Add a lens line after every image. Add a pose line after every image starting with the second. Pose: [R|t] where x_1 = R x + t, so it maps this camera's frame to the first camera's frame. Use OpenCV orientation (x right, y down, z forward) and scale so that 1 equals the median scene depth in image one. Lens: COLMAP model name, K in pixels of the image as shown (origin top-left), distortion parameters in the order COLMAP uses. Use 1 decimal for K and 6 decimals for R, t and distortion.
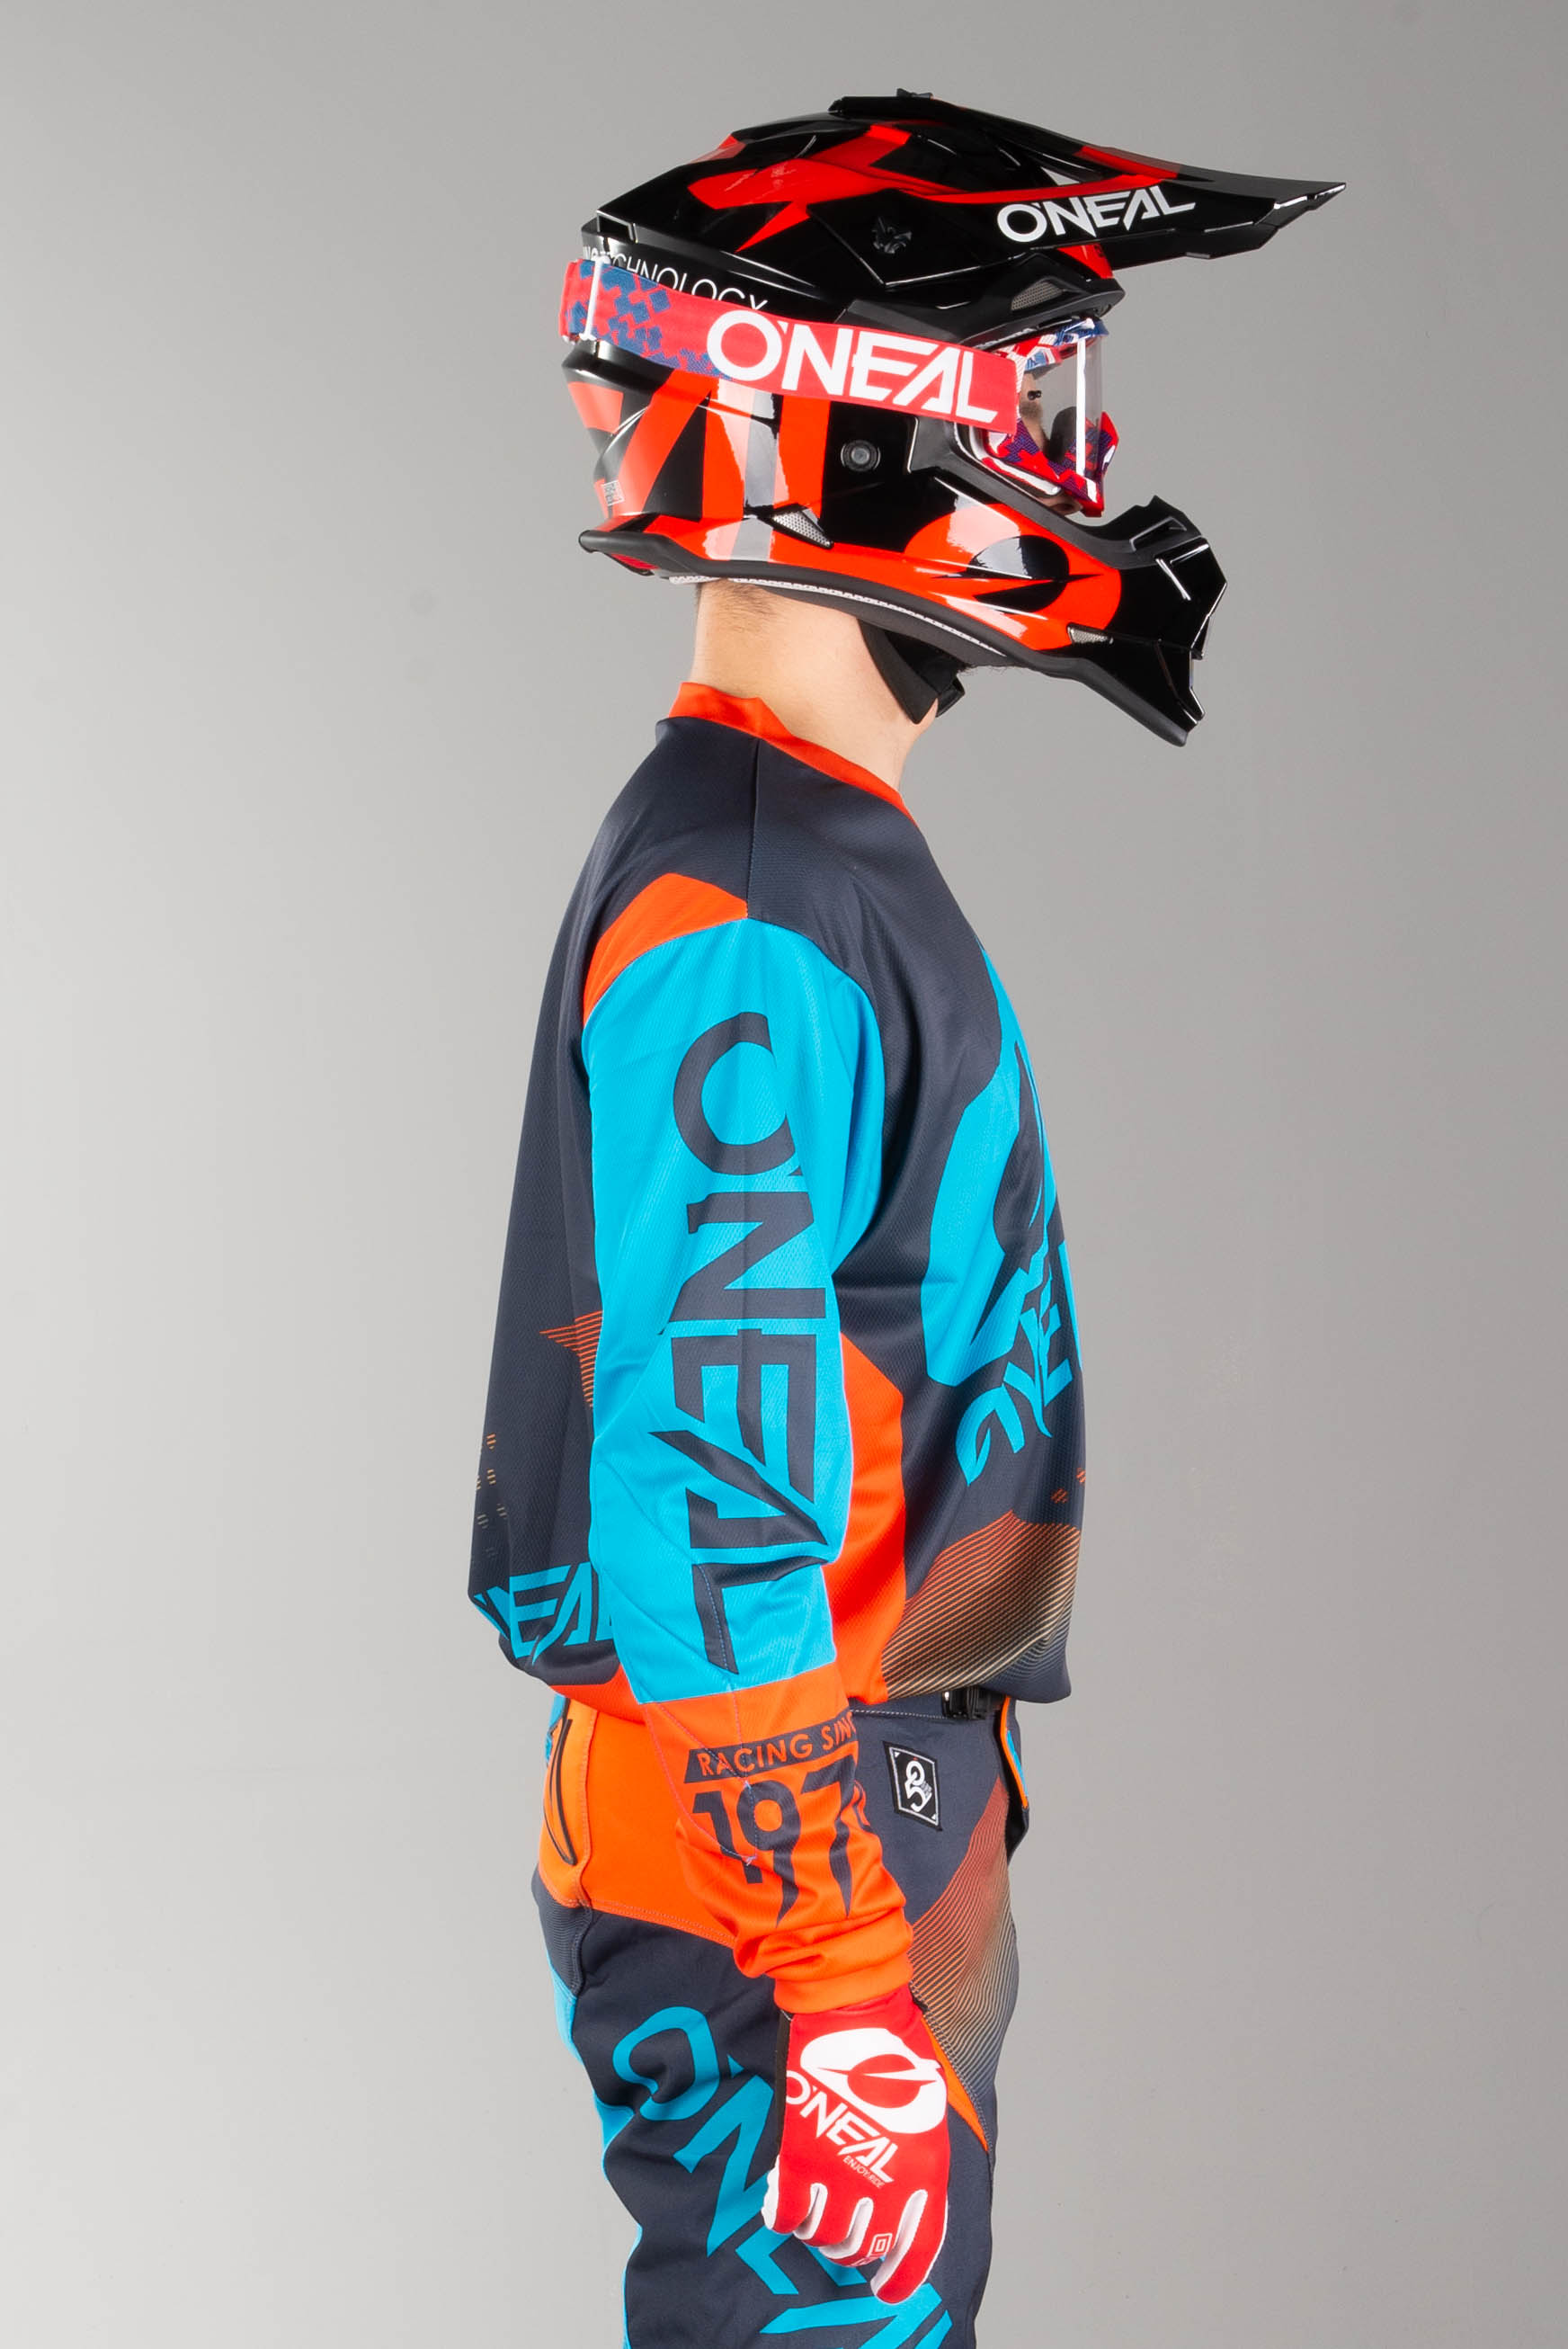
lens RADIAL K [[3309.7, 0, 785.5], [0, 3309.7, 1118.8], [0, 0, 1]] dist [0.006677, -0.051696]
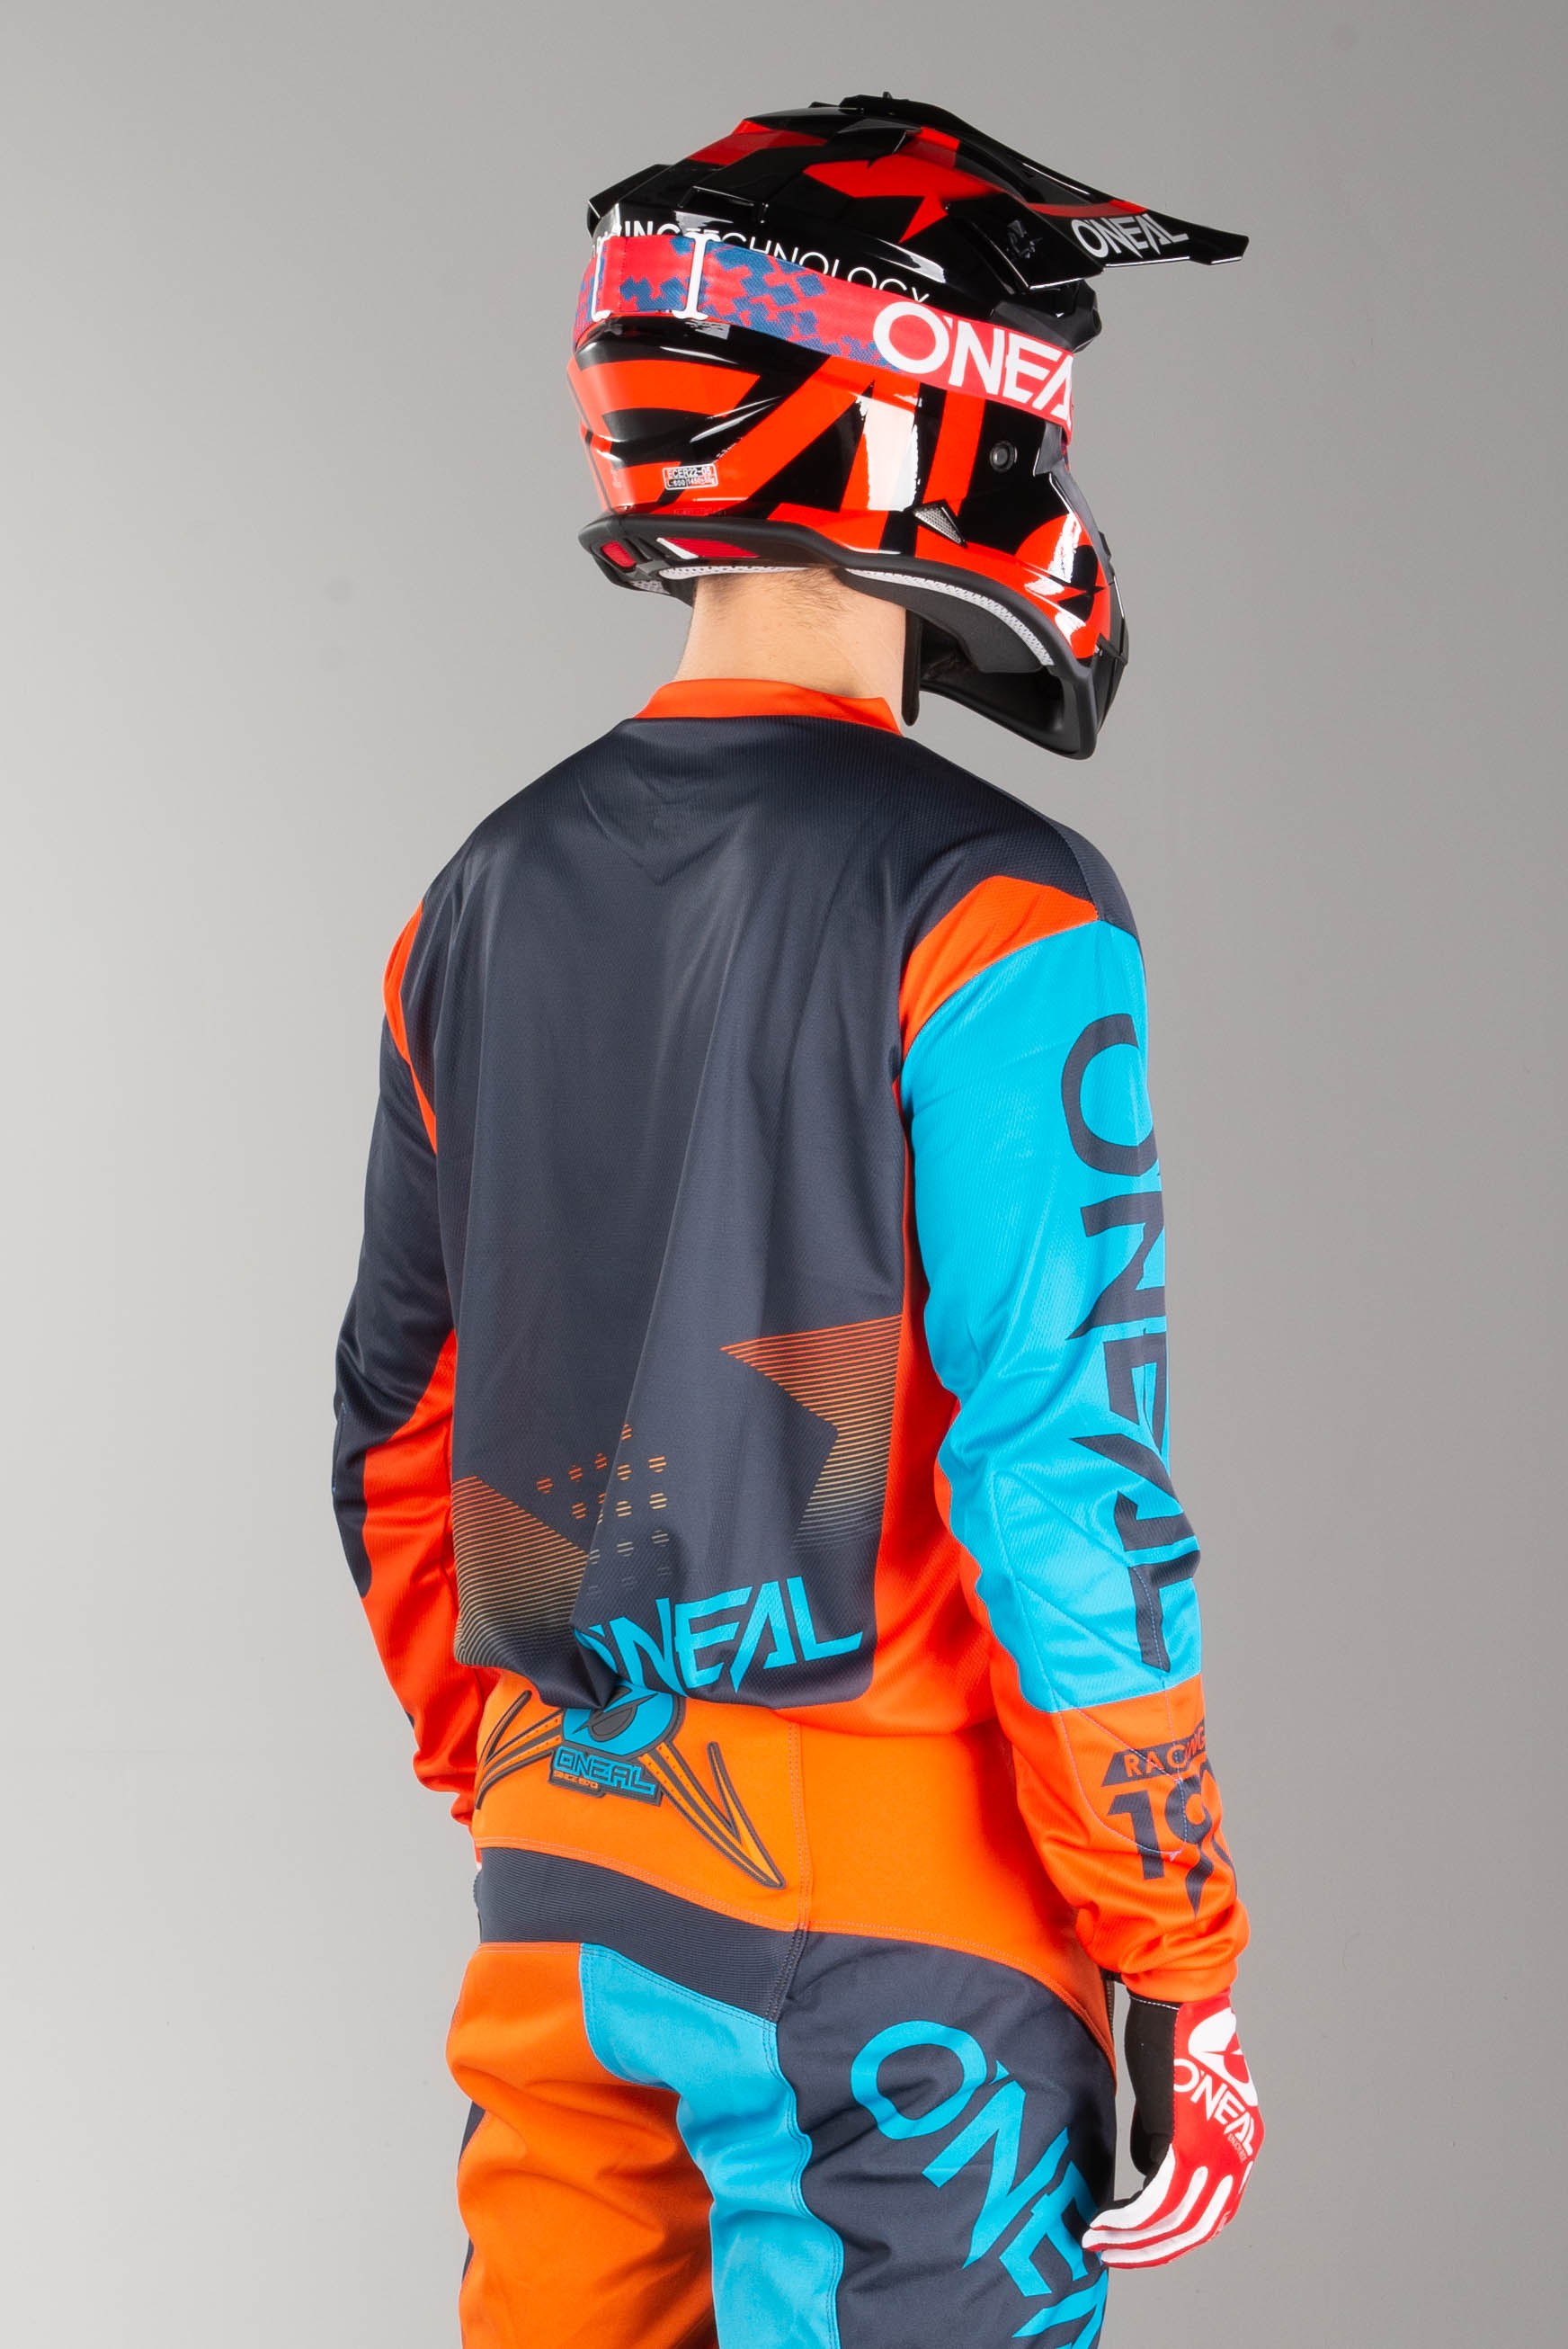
lens RADIAL K [[3283.7, 0, 784.0], [0, 3283.7, 1174.5], [0, 0, 1]] dist [-0.026391, 0.001375]
pose [[0.914050, -0.027635, 0.404660, -0.464556], [0.021611, 0.999577, 0.019447, -0.004453], [-0.405026, -0.009030, 0.914261, 0.124276]]
